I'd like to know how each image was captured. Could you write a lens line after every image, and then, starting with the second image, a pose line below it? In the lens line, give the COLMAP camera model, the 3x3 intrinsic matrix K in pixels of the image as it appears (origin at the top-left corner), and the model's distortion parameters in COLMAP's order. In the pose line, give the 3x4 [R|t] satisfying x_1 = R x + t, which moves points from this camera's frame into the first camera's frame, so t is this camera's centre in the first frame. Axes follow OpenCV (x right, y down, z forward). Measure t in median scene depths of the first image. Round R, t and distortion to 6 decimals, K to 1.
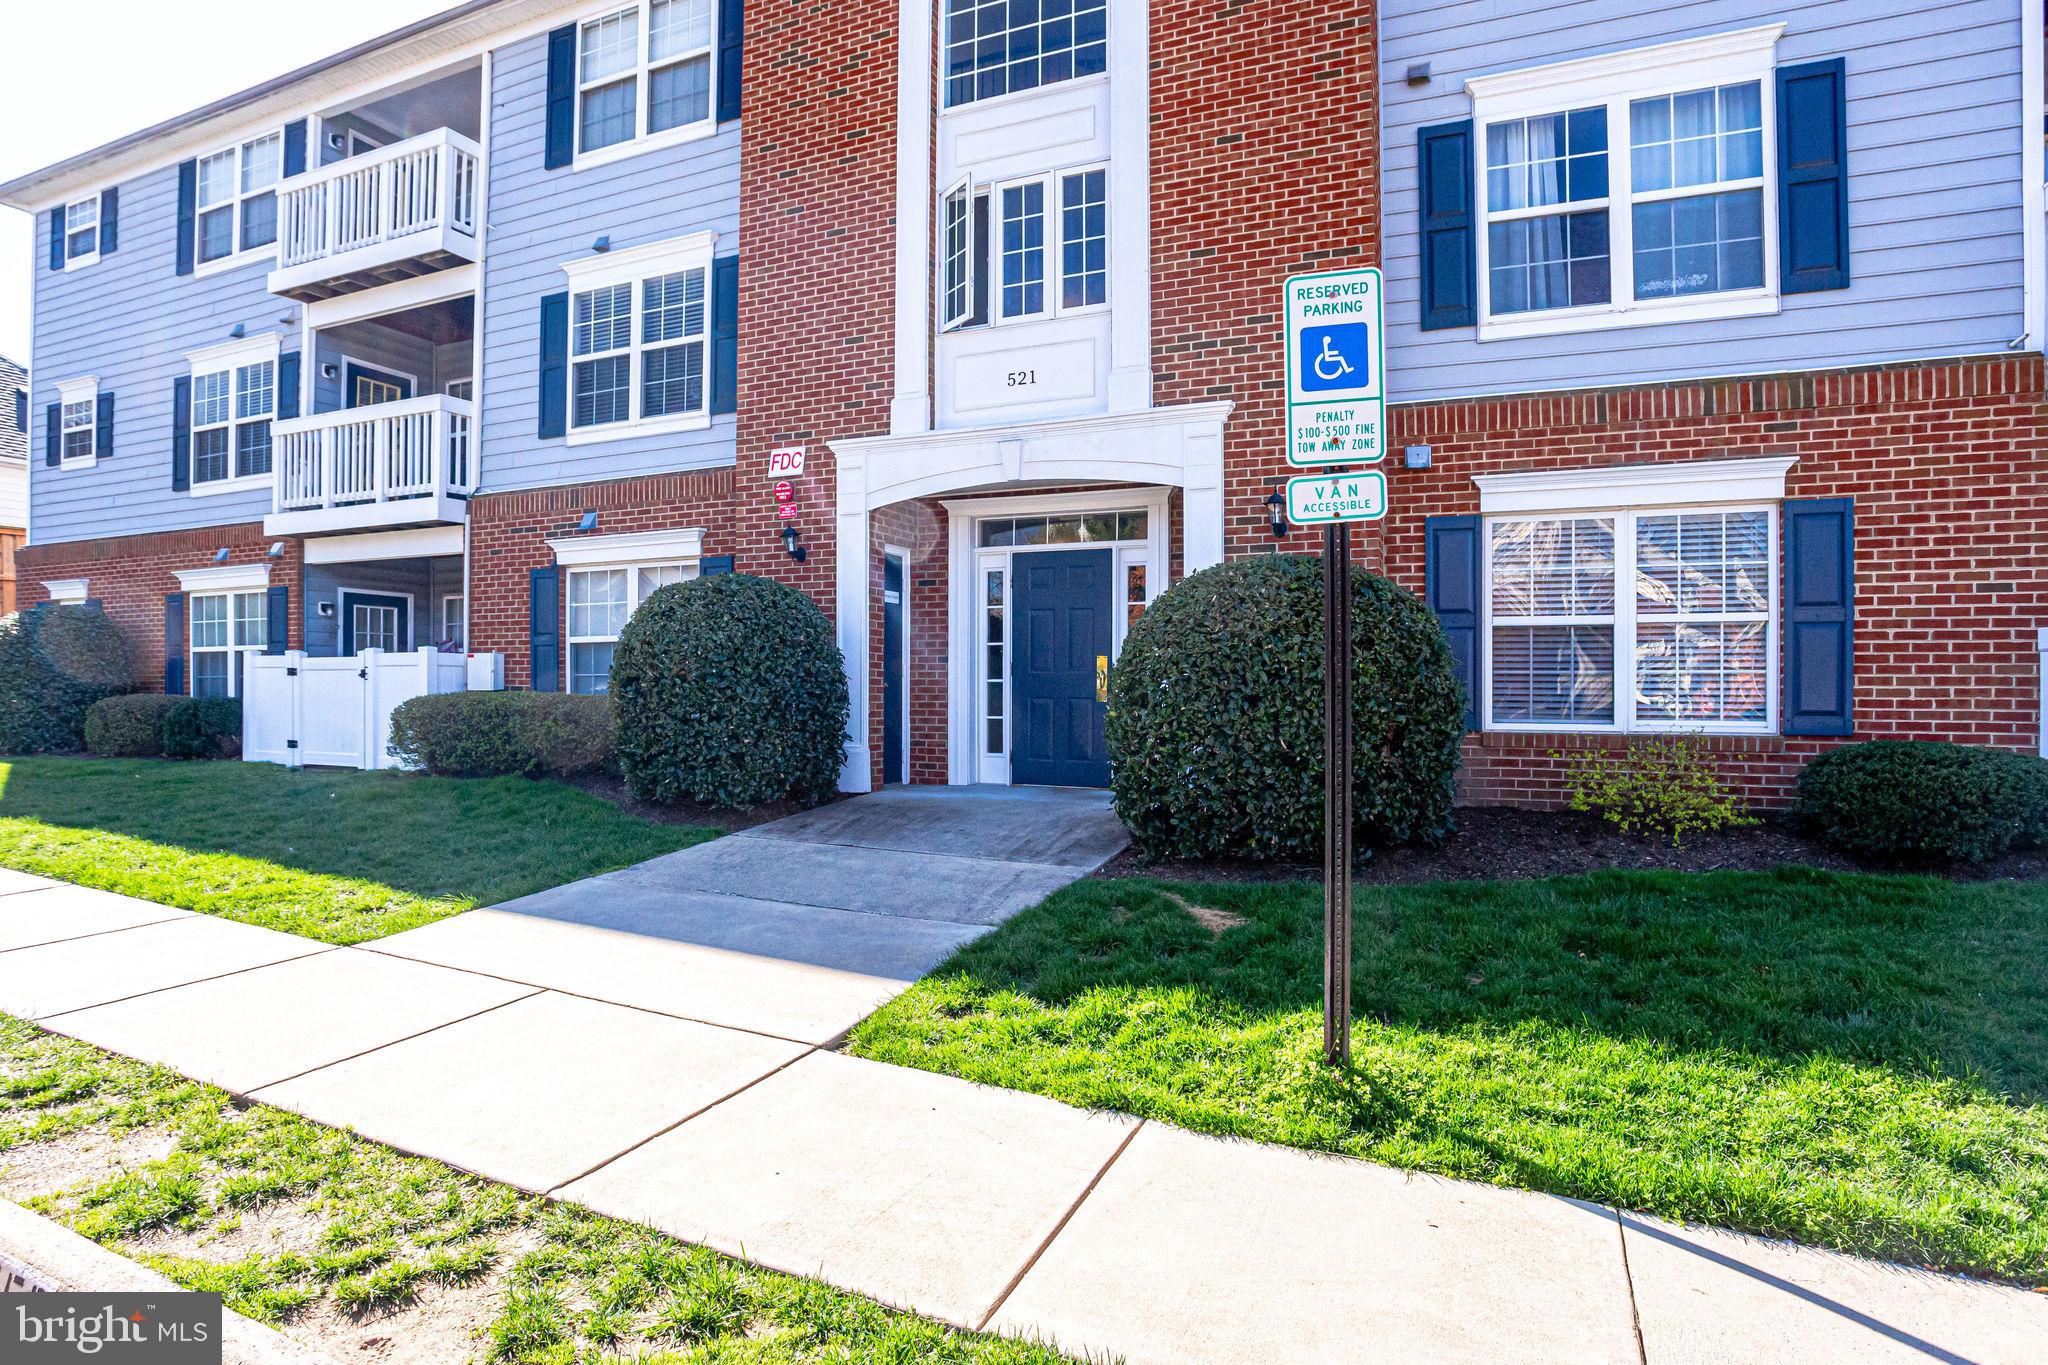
lens RADIAL K [[1055.5, 0, 1036.0], [0, 1055.5, 687.5], [0, 0, 1]] dist [-0.067743, 0.033570]
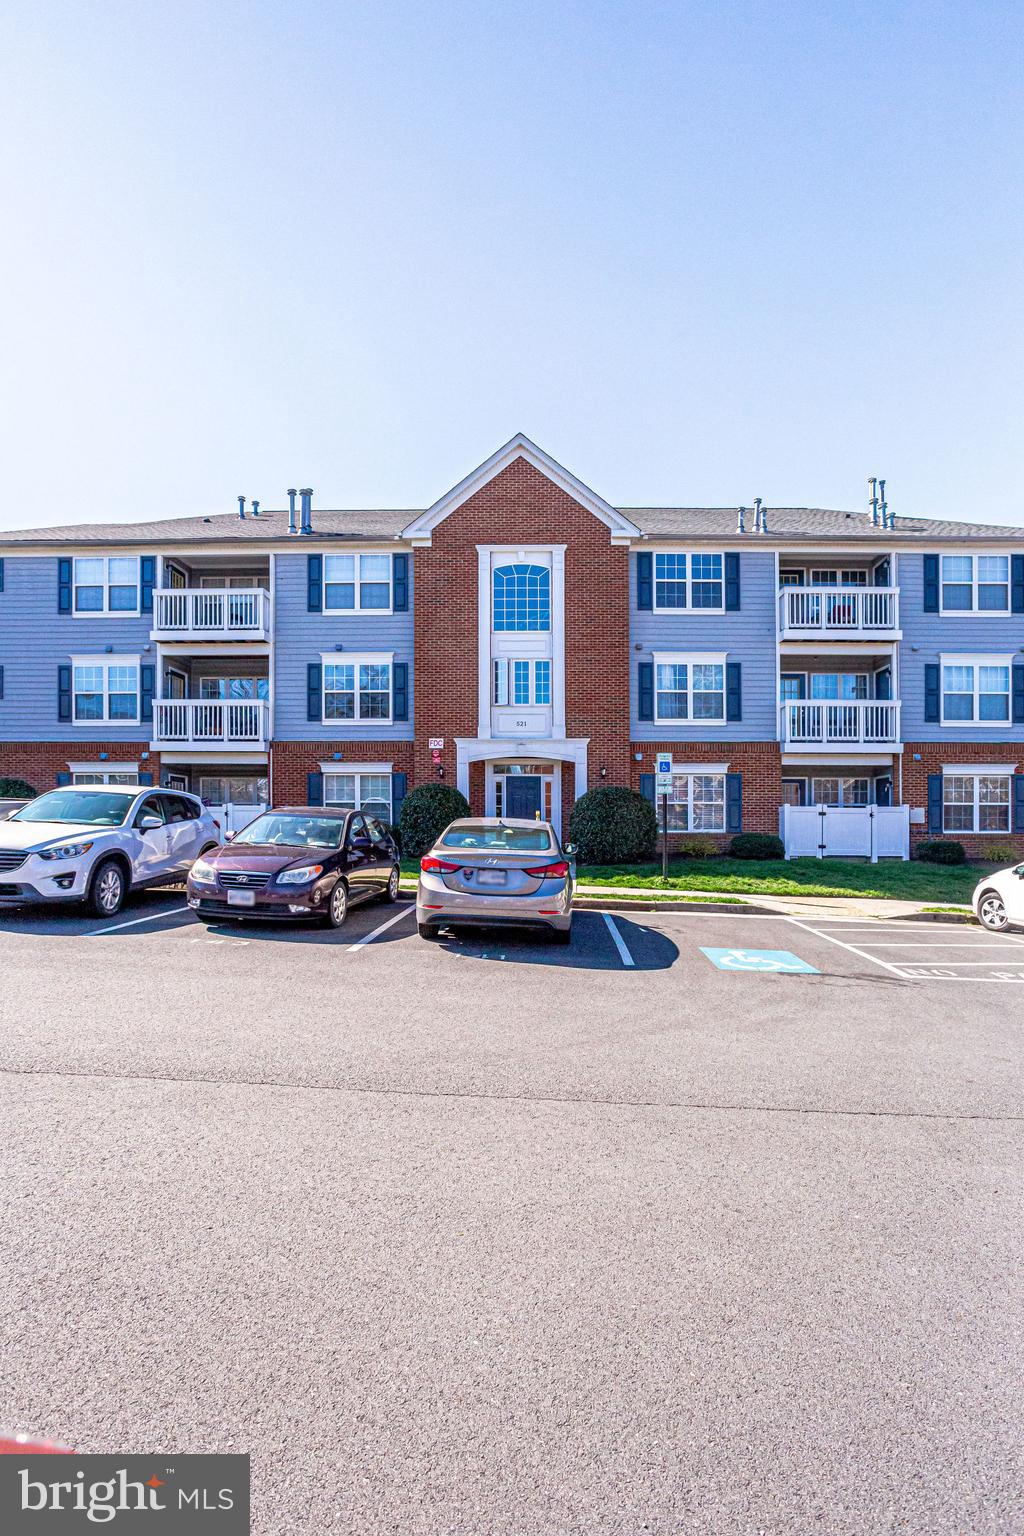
lens RADIAL K [[761.4, 0, 506.6], [0, 761.4, 816.3], [0, 0, 1]] dist [-0.055045, 0.031754]
pose [[0.941278, 0.005161, 0.337592, -0.832551], [-0.005263, 0.999986, -0.000613, -0.012080], [-0.337590, -0.001200, 0.941292, -1.154518]]
